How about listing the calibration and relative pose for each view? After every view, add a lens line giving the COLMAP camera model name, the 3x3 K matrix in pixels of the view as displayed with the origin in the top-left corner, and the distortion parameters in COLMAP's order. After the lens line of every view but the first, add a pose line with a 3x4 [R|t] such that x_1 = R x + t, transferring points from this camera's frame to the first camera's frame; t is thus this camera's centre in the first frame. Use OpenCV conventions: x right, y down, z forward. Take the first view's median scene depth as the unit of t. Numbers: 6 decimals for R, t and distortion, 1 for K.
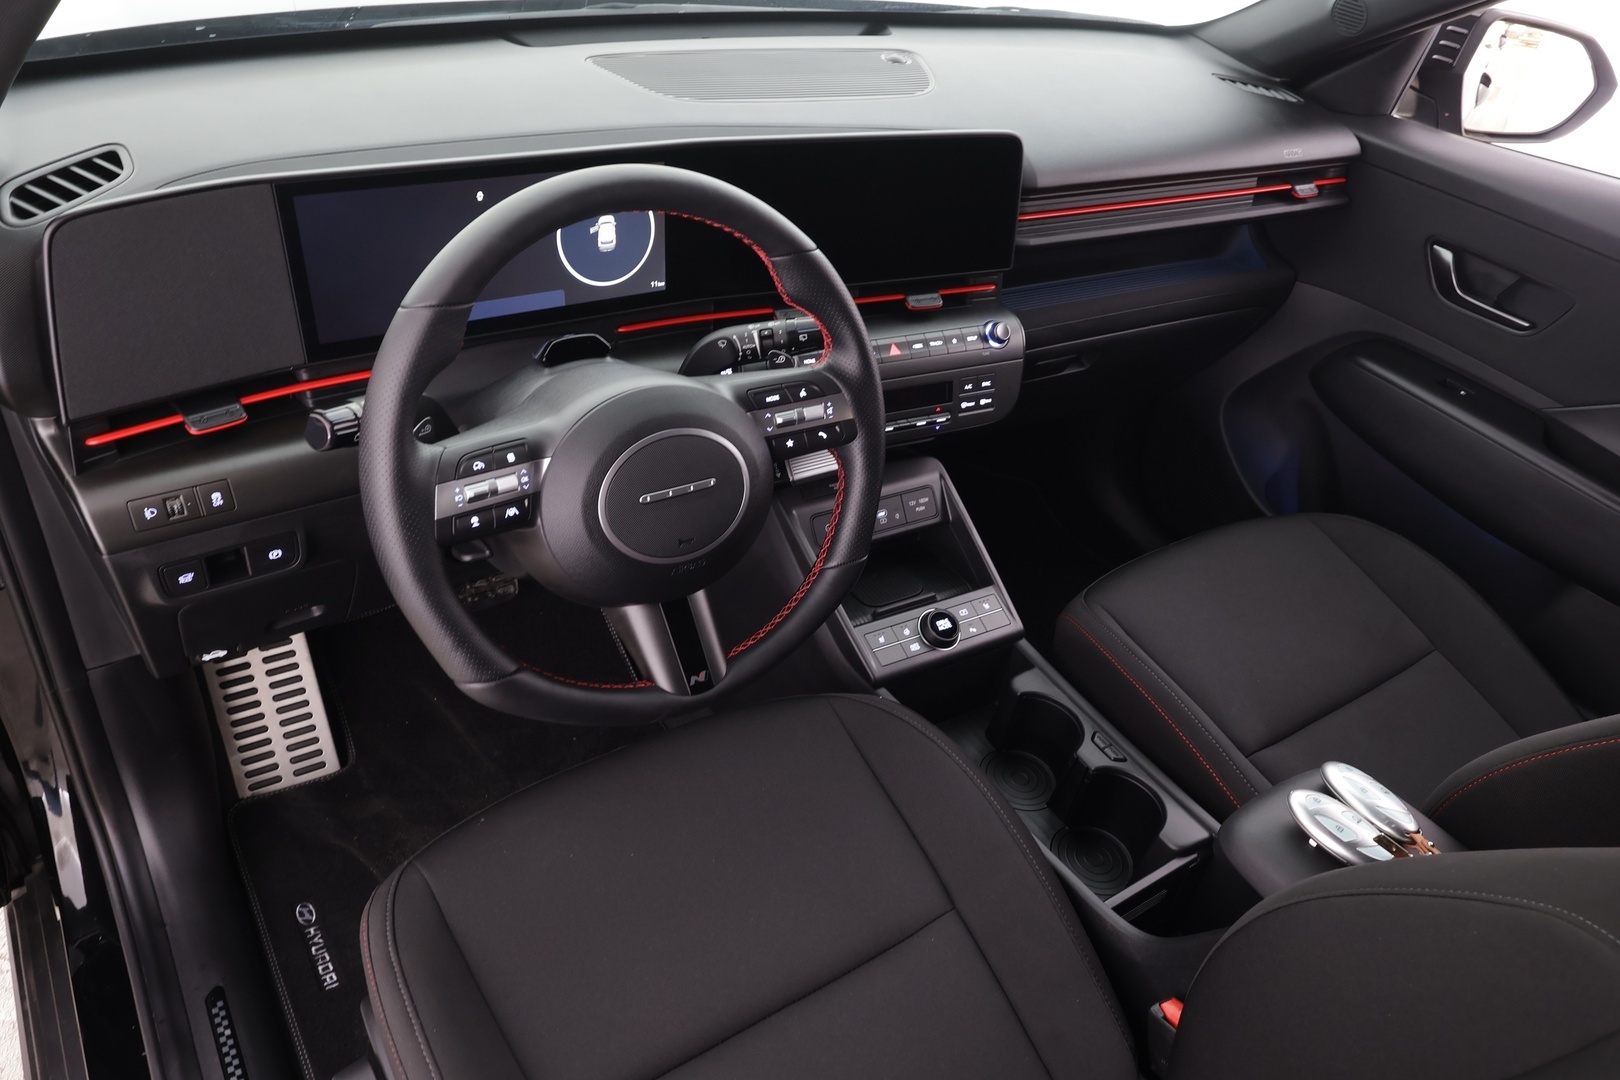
lens RADIAL K [[1140.0, 0, 826.9], [0, 1140.0, 541.2], [0, 0, 1]] dist [0.013322, 0.002217]
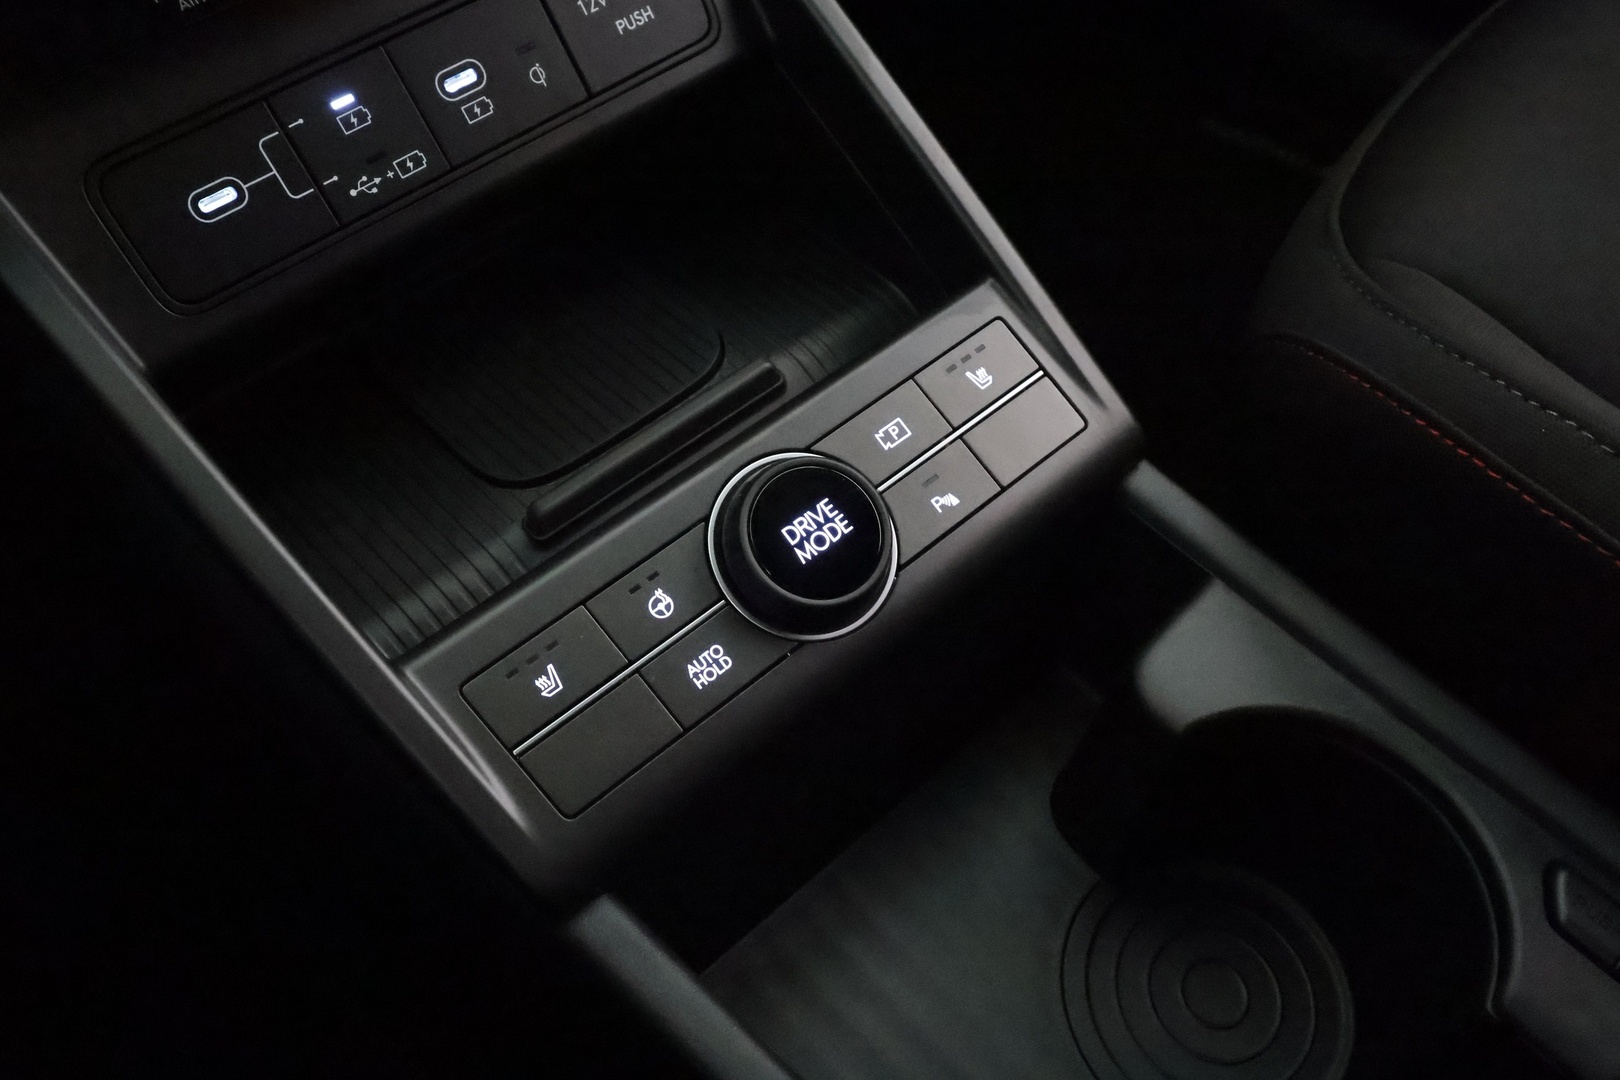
lens RADIAL K [[1327.8, 0, 810.0], [0, 1327.8, 540.0], [0, 0, 1]] dist [0.037935, -0.000670]
pose [[0.975736, -0.218491, -0.014168, 0.104907], [0.211932, 0.926234, 0.311729, -0.007782], [-0.054987, -0.307168, 0.950065, 0.751701]]
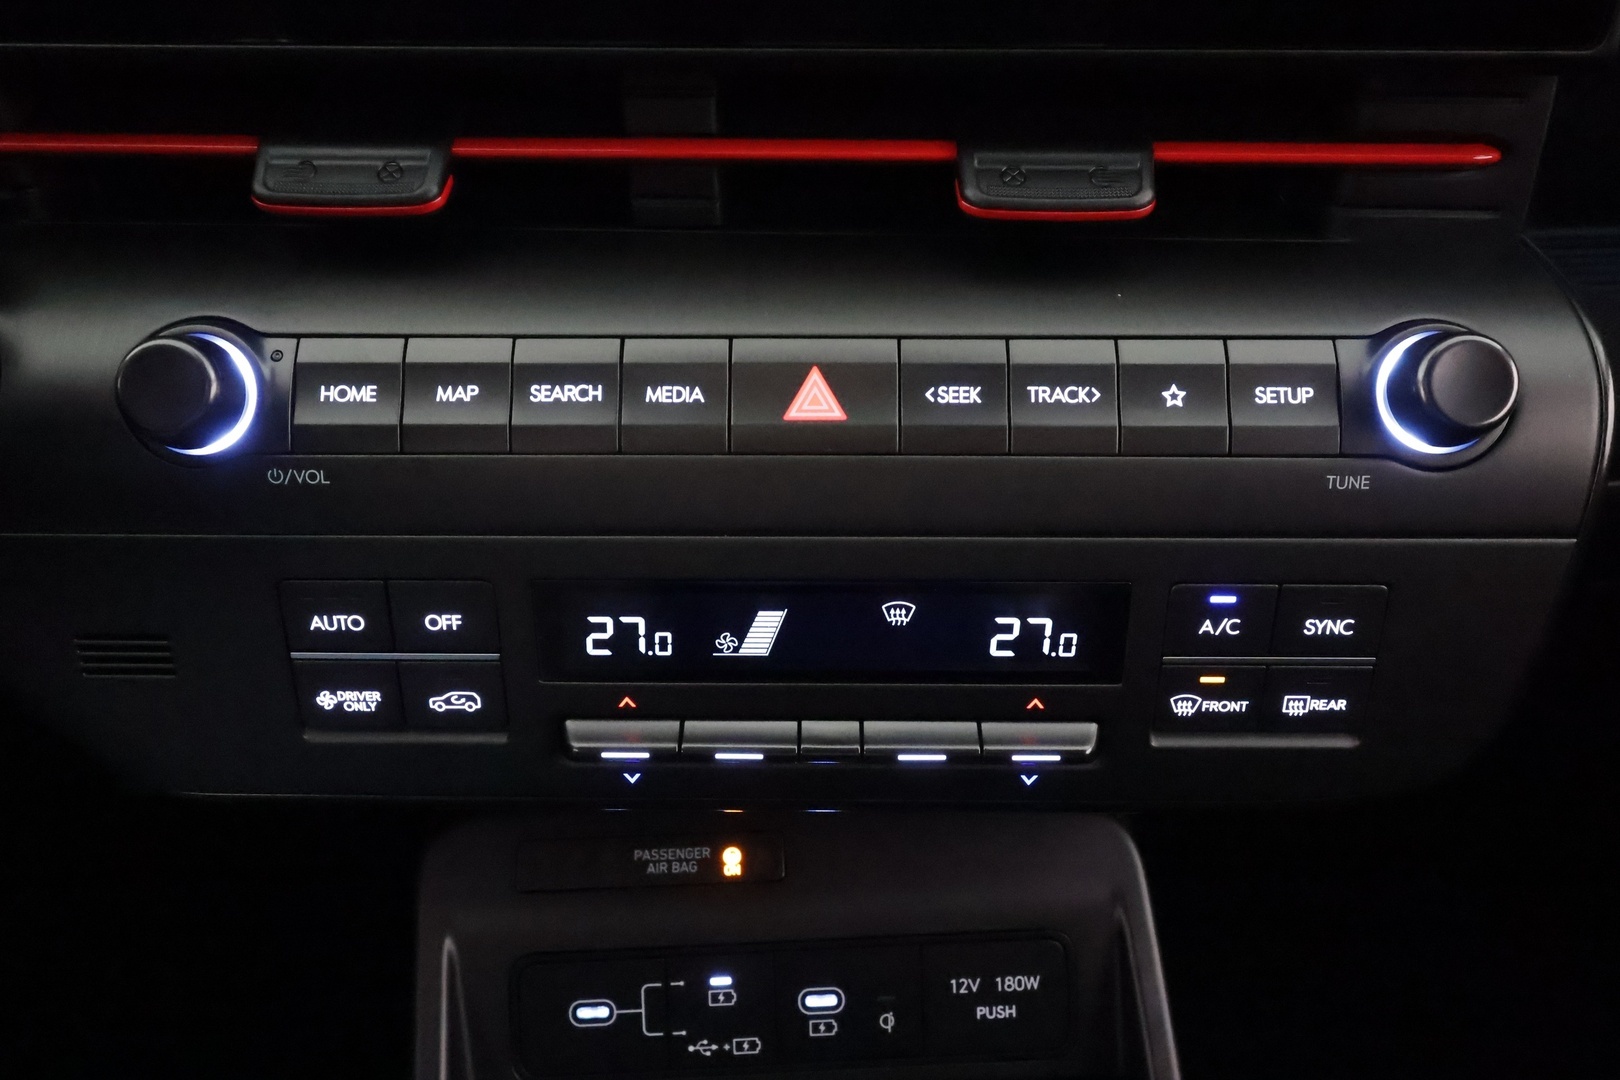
lens RADIAL K [[1144.3, 0, 810.0], [0, 1144.3, 540.0], [0, 0, 1]] dist [0.008148, -0.003046]
pose [[0.868029, 0.198572, -0.455077, 0.153054], [-0.197065, 0.979046, 0.051318, -0.149069], [0.455732, 0.045134, 0.888972, 0.796982]]
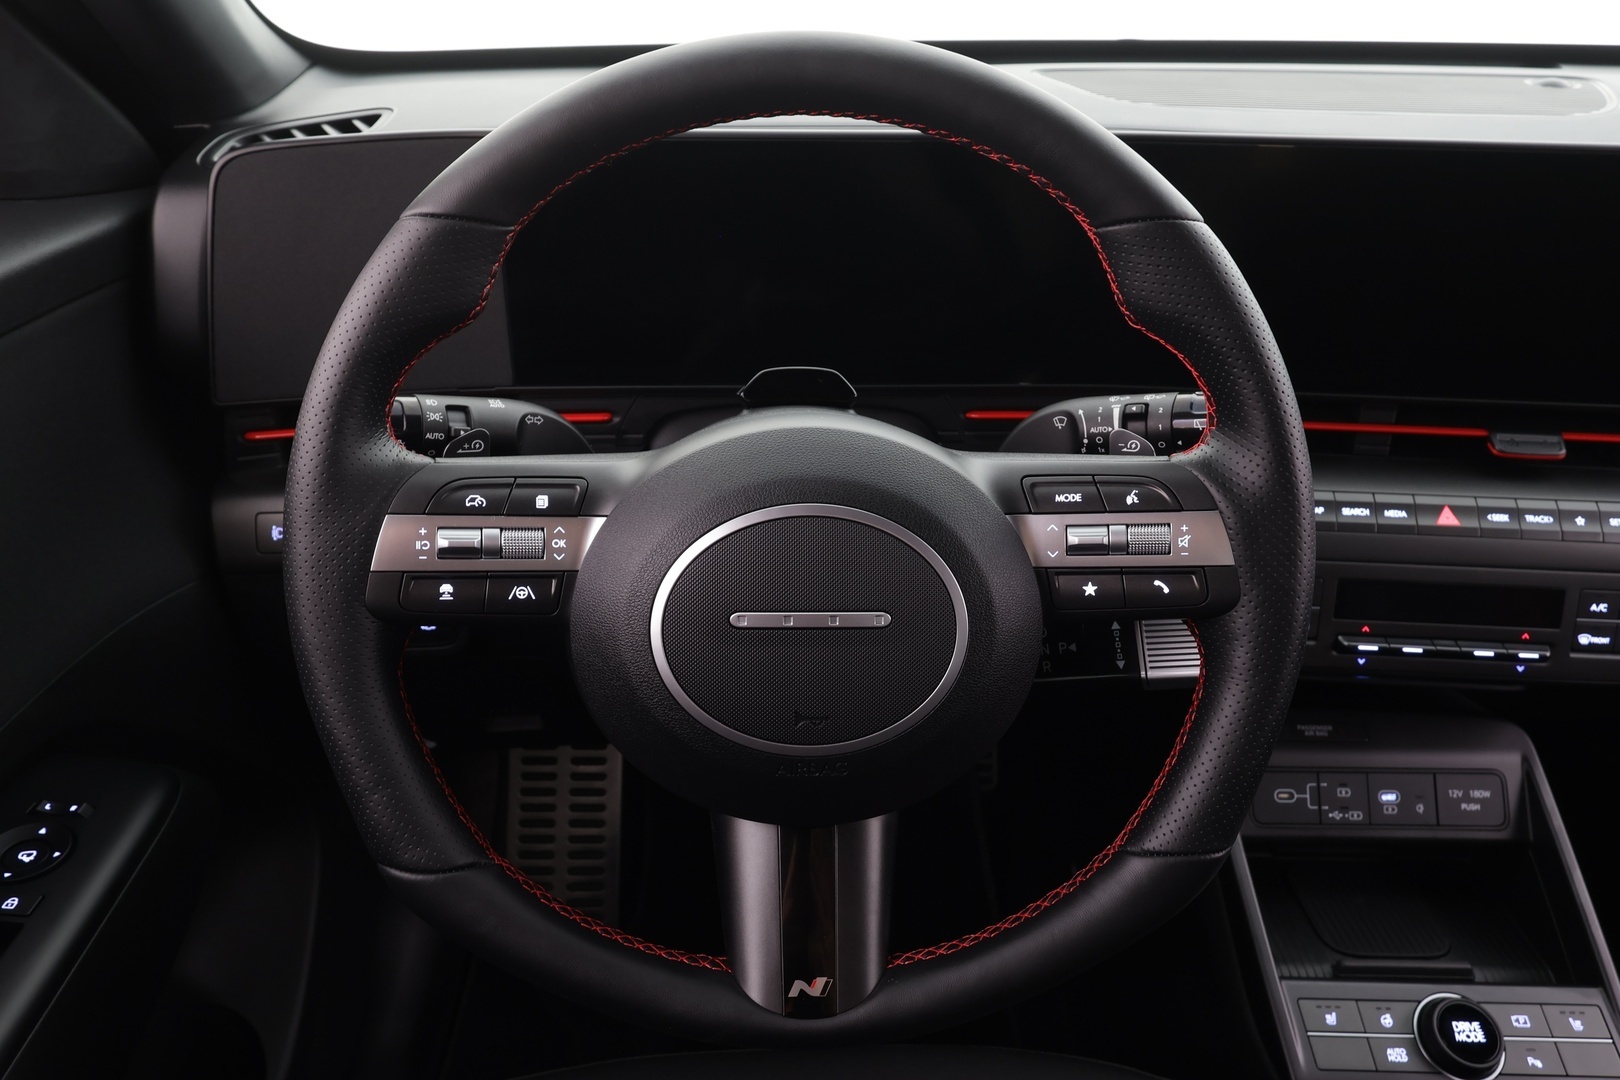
lens RADIAL K [[1144.3, 0, 810.0], [0, 1144.3, 540.0], [0, 0, 1]] dist [0.008148, -0.003046]
pose [[0.839655, 0.148476, -0.522431, 0.090672], [-0.241905, 0.963464, -0.114972, -0.012112], [0.486273, 0.222916, 0.844895, 0.349819]]
